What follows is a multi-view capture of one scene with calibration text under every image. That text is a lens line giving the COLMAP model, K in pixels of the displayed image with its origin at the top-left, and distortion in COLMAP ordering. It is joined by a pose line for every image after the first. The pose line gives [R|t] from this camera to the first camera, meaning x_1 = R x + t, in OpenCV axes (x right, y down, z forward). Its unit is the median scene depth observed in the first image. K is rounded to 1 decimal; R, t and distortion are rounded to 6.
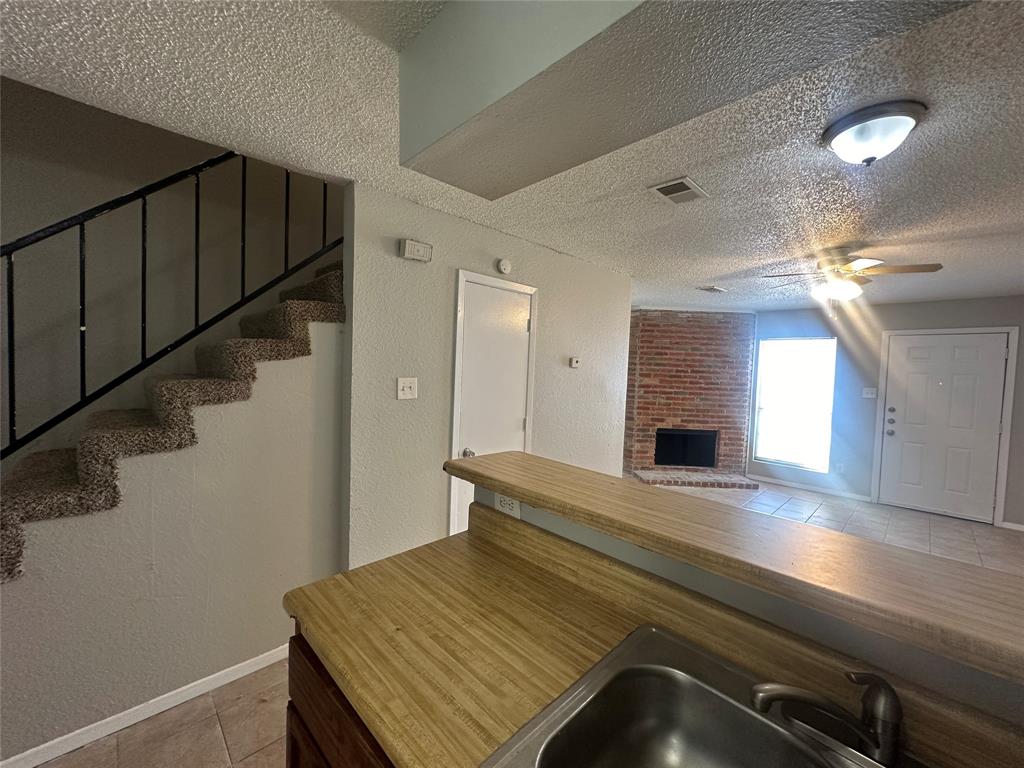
lens RADIAL K [[408.4, 0, 510.1], [0, 408.4, 382.8], [0, 0, 1]] dist [-0.001042, 0.000039]
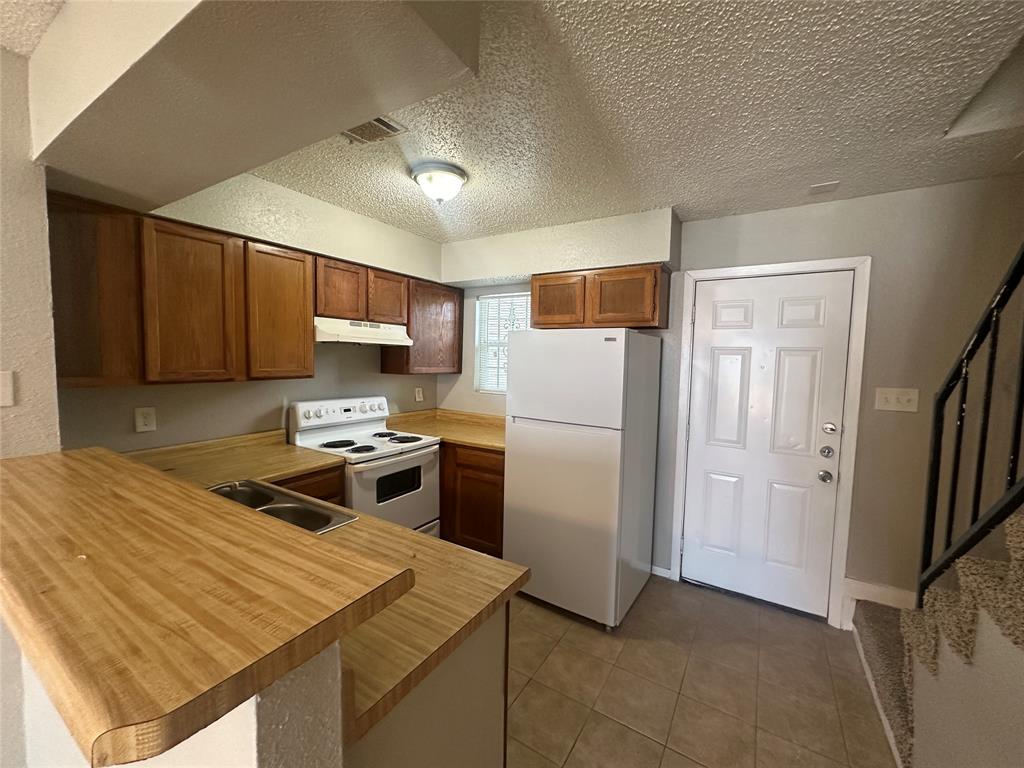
lens RADIAL K [[408.4, 0, 515.0], [0, 408.4, 383.7], [0, 0, 1]] dist [-0.001042, 0.000039]
pose [[-0.968018, -0.045160, -0.246781, -0.037108], [-0.071807, 0.992386, 0.100065, -0.018982], [0.240383, 0.114585, -0.963891, 0.362913]]
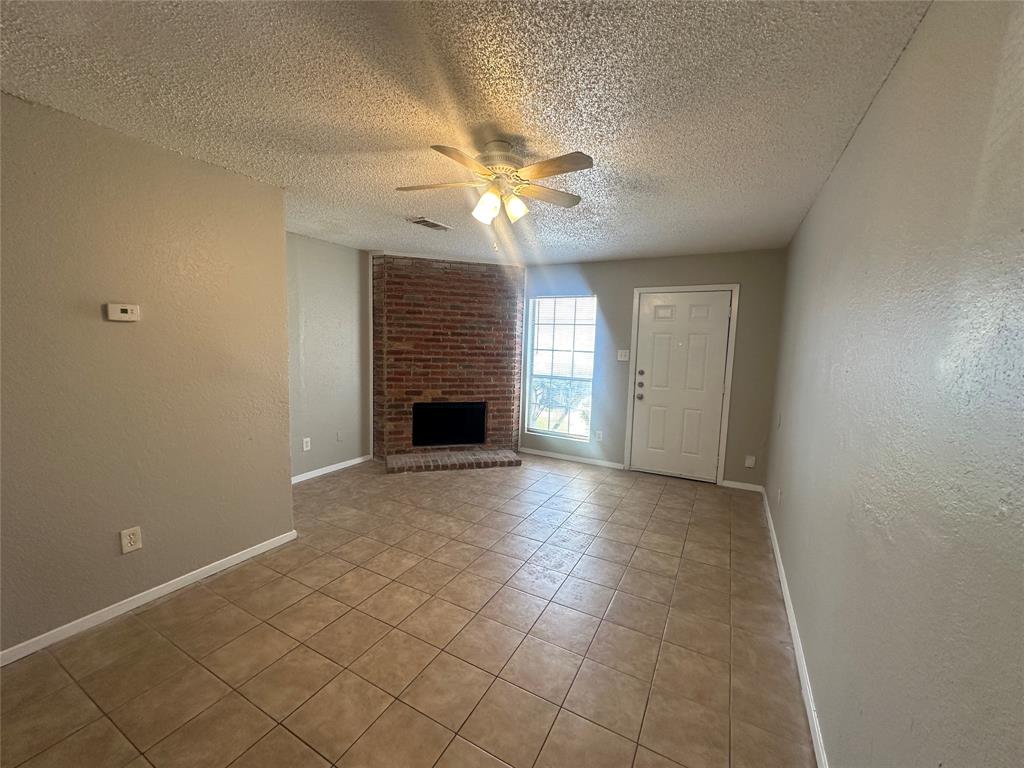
lens RADIAL K [[408.4, 0, 510.5], [0, 408.4, 382.2], [0, 0, 1]] dist [-0.001042, 0.000039]
pose [[0.954761, -0.038563, 0.294864, 0.307386], [0.016697, 0.996944, 0.076316, 0.009074], [-0.296906, -0.067940, 0.952487, 0.155254]]
